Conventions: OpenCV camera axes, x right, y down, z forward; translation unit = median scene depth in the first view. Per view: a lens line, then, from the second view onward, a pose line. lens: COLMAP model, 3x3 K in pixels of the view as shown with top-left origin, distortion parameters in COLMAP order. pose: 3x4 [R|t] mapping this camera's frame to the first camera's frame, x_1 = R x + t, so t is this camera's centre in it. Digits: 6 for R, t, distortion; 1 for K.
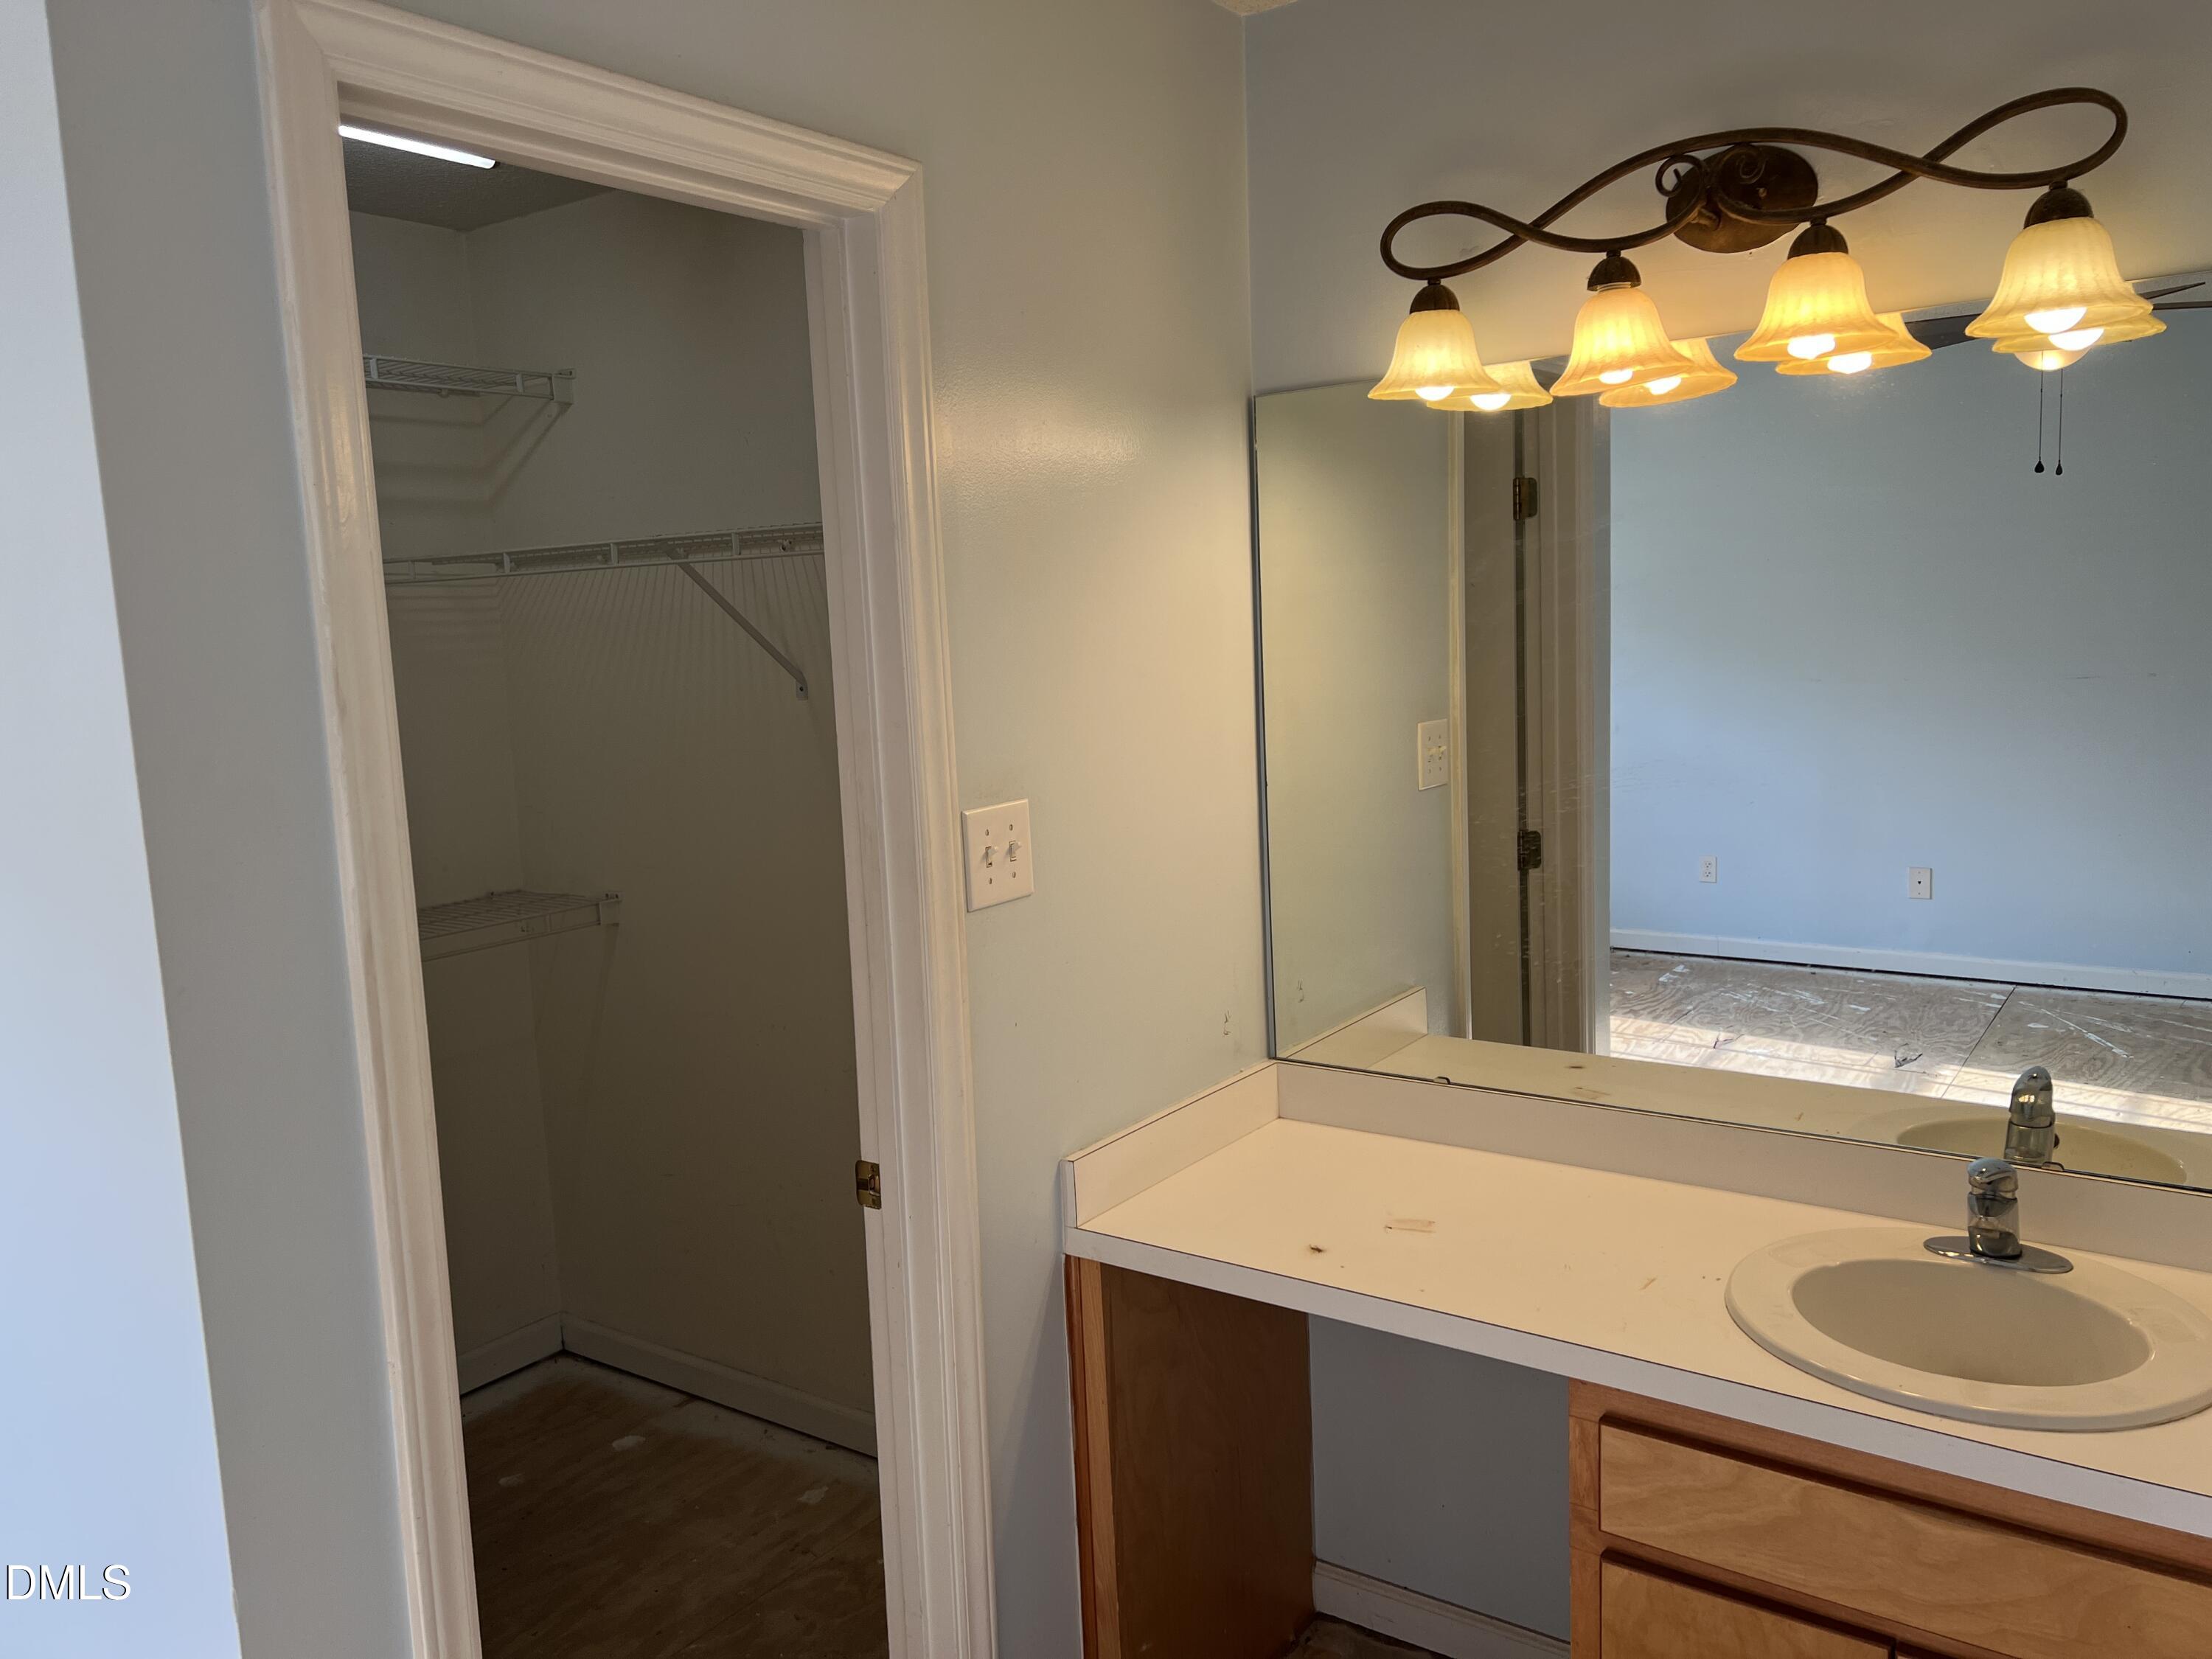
lens RADIAL K [[1674.8, 0, 1109.0], [0, 1674.8, 828.3], [0, 0, 1]] dist [0.039814, -0.031672]
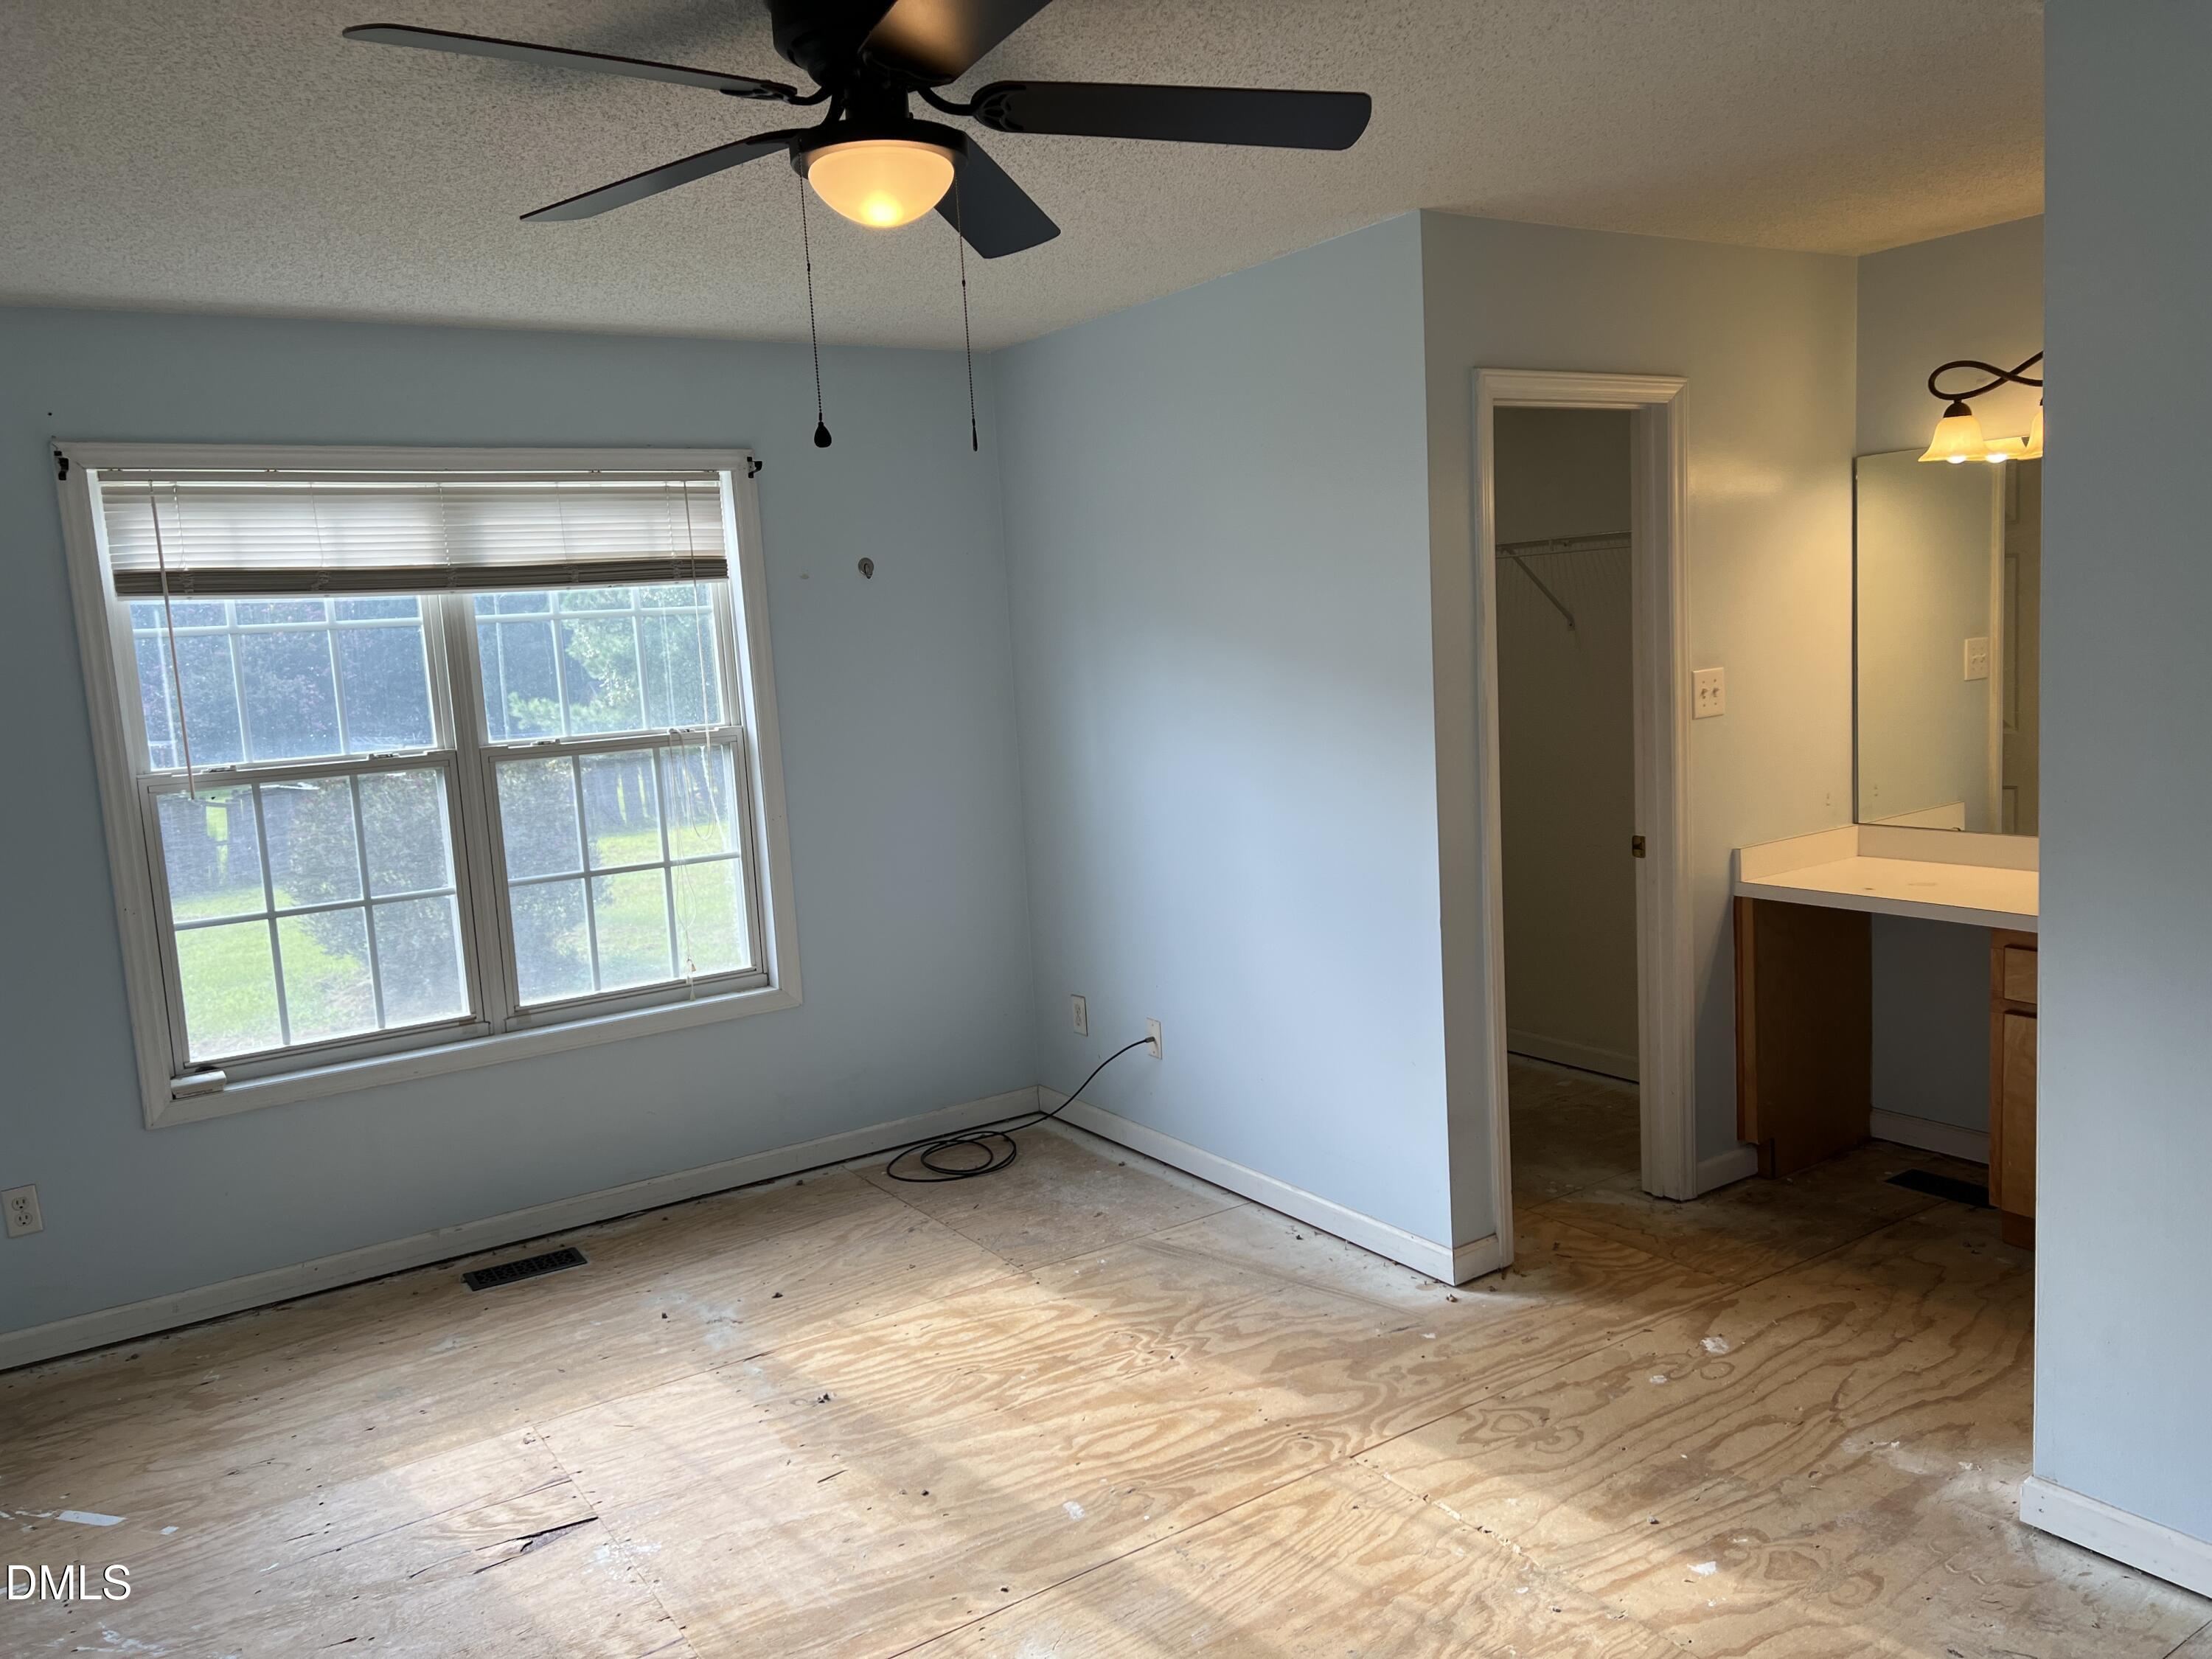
lens RADIAL K [[1674.8, 0, 1115.0], [0, 1674.8, 847.4], [0, 0, 1]] dist [0.039814, -0.031672]
pose [[0.939772, 0.035081, -0.339998, -0.040678], [-0.026809, 0.999220, 0.028998, 0.161807], [0.340750, -0.018136, 0.939979, -1.182582]]
